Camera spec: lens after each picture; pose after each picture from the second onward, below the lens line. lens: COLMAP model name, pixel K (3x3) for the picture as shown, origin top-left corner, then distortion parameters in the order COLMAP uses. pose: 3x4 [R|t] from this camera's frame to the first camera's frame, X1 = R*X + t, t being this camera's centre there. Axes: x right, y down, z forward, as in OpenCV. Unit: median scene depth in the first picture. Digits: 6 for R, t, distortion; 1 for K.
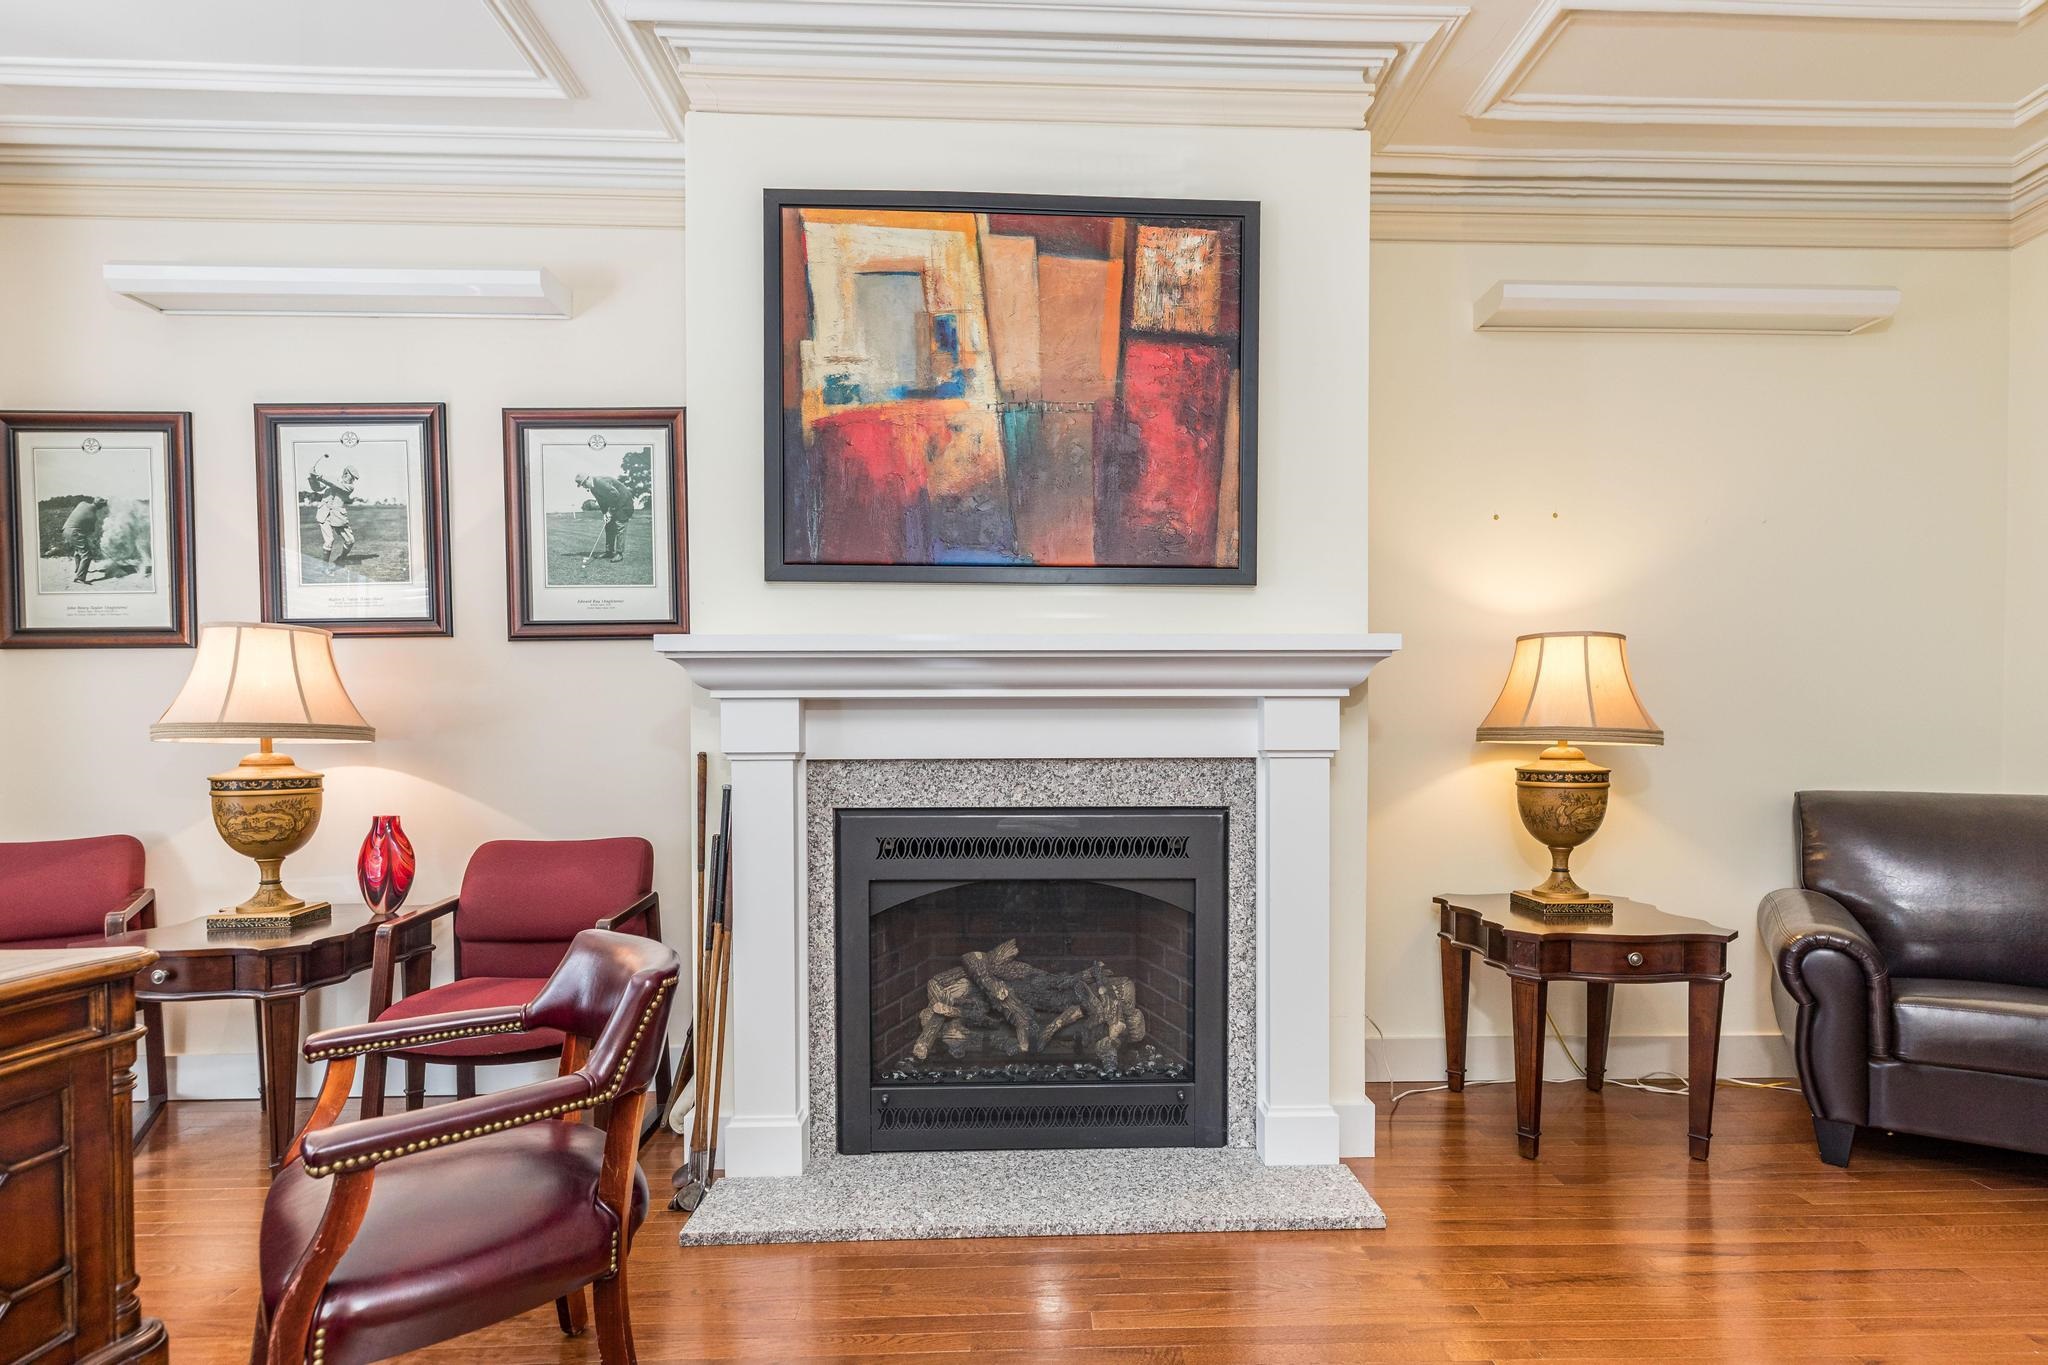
lens RADIAL K [[978.5, 0, 1072.2], [0, 978.5, 766.7], [0, 0, 1]] dist [0.002131, -0.000637]
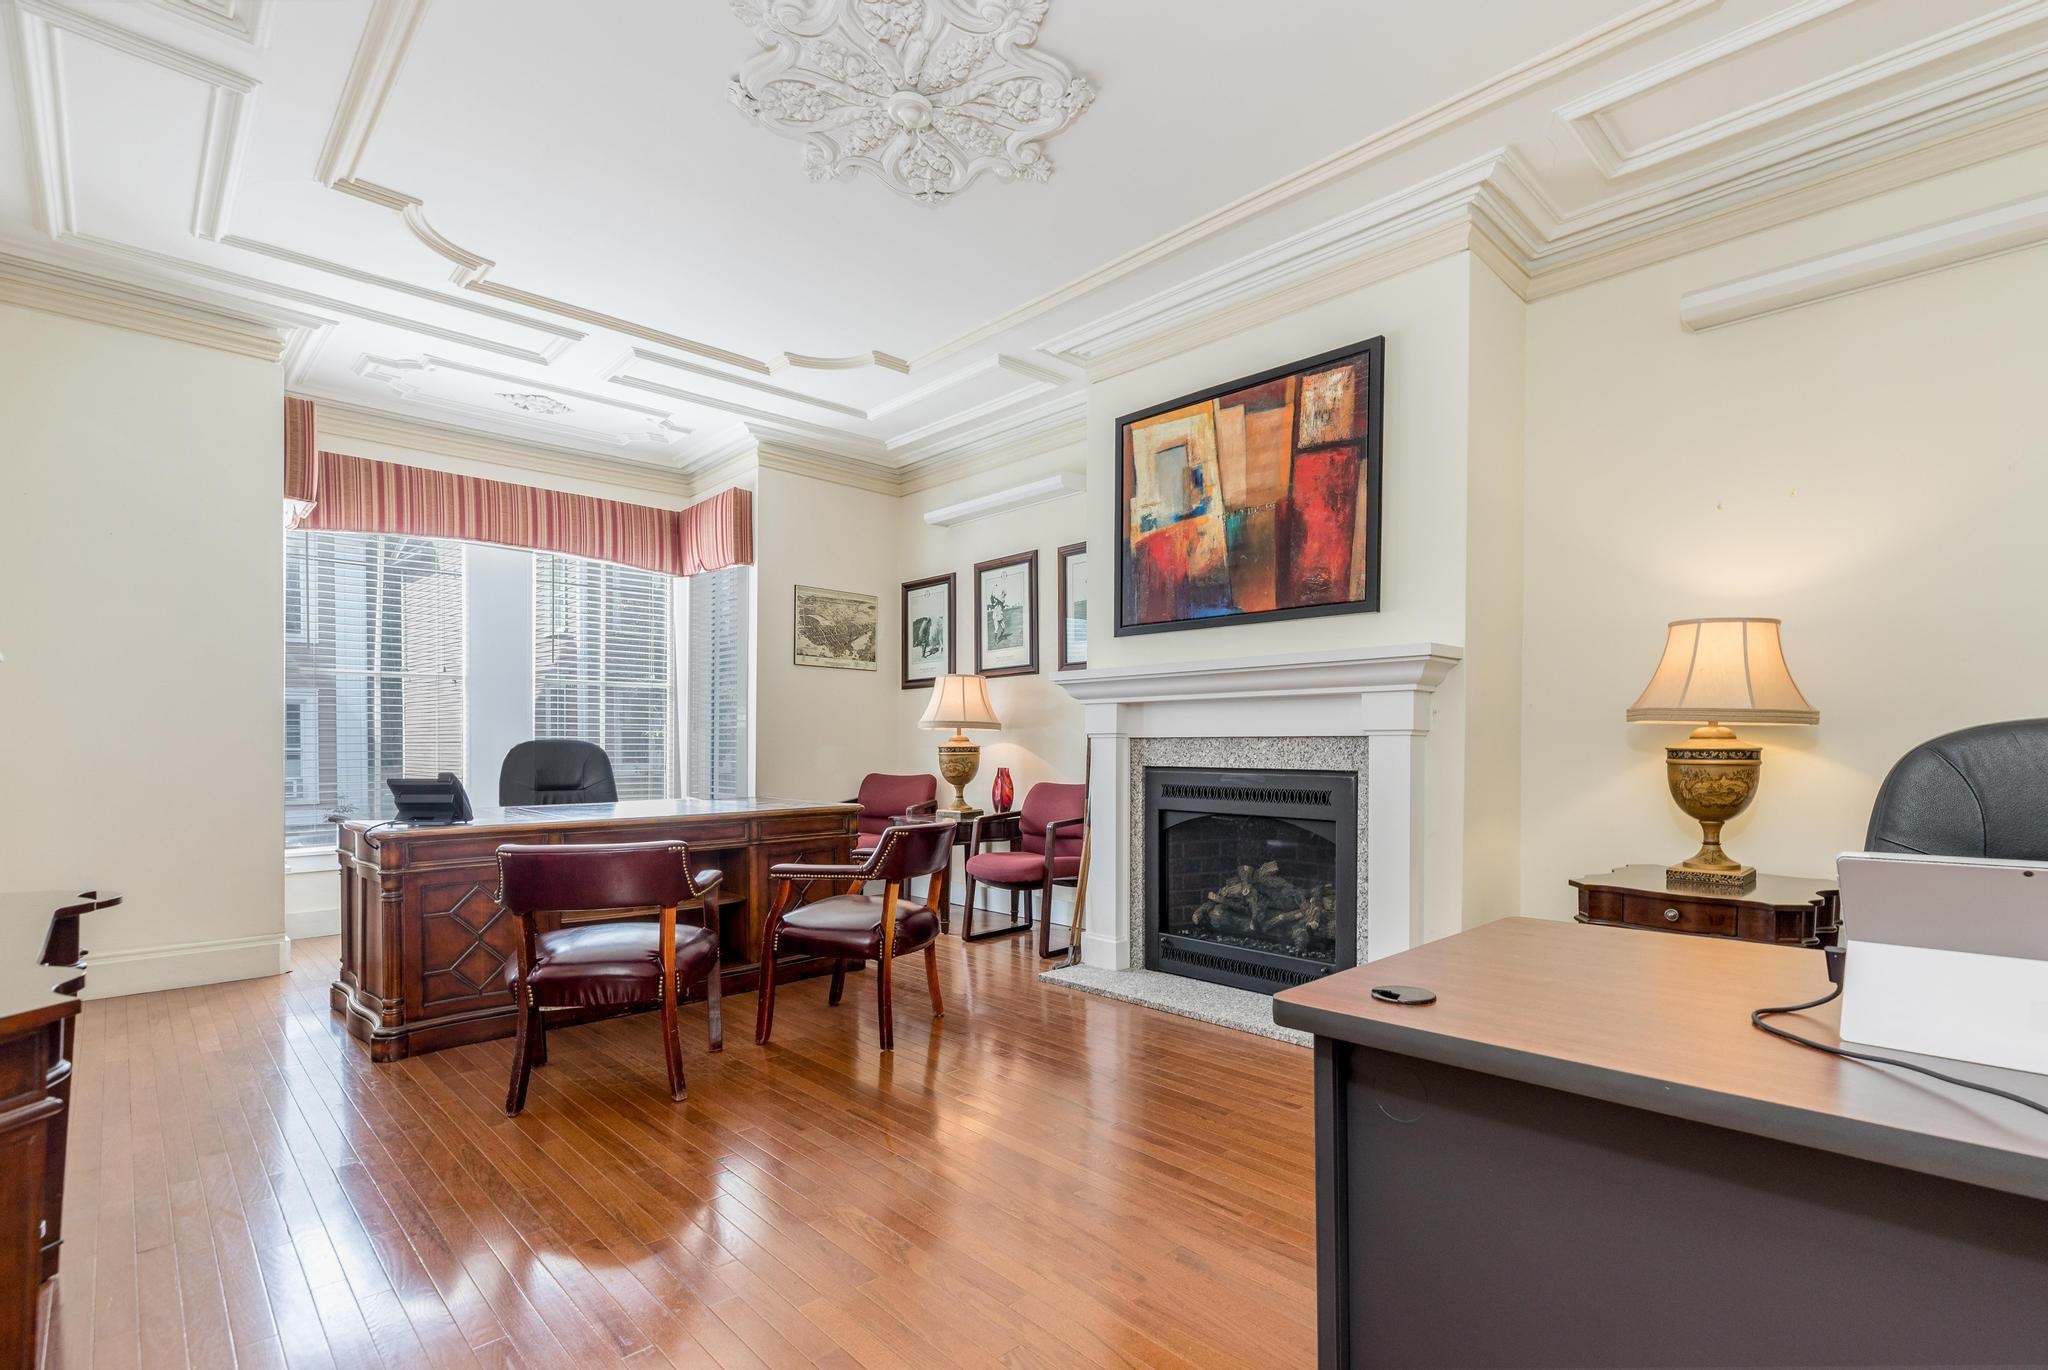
lens RADIAL K [[963.7, 0, 1074.9], [0, 963.7, 755.6], [0, 0, 1]] dist [0.002011, -0.000024]
pose [[0.684390, 0.011975, -0.729017, 0.898844], [-0.017269, 0.999851, 0.000212, 0.025771], [0.728911, 0.012444, 0.684495, -0.244056]]
